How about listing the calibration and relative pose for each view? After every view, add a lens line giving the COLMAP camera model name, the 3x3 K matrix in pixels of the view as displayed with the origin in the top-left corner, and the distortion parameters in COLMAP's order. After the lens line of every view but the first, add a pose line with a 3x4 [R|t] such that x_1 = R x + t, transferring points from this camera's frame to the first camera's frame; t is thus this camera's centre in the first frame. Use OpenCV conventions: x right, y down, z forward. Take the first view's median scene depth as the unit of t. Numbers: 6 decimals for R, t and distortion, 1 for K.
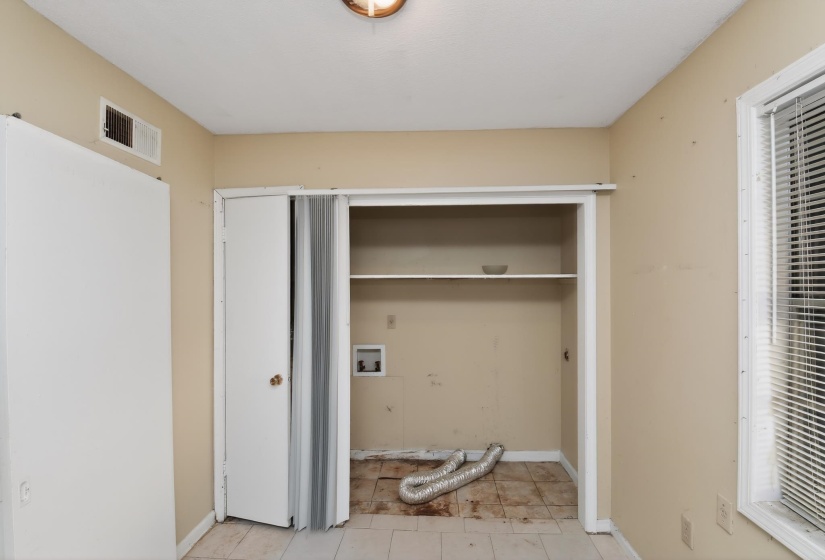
lens RADIAL K [[367.1, 0, 416.7], [0, 367.1, 277.8], [0, 0, 1]] dist [0.000318, -0.009267]
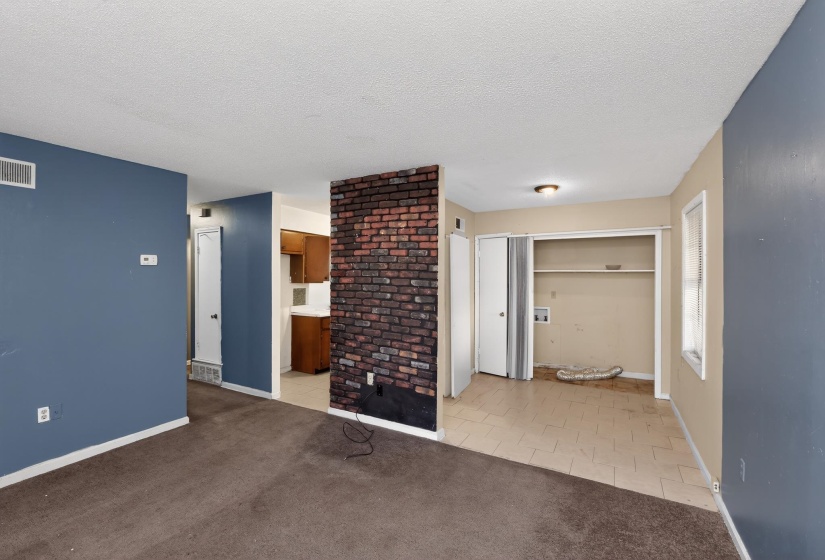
lens RADIAL K [[374.0, 0, 412.9], [0, 374.0, 277.8], [0, 0, 1]] dist [-0.000609, -0.008363]
pose [[0.903792, 0.005863, -0.427932, 0.134252], [0.003794, 0.999757, 0.021711, -0.017006], [0.427956, -0.021246, 0.903550, -1.418927]]
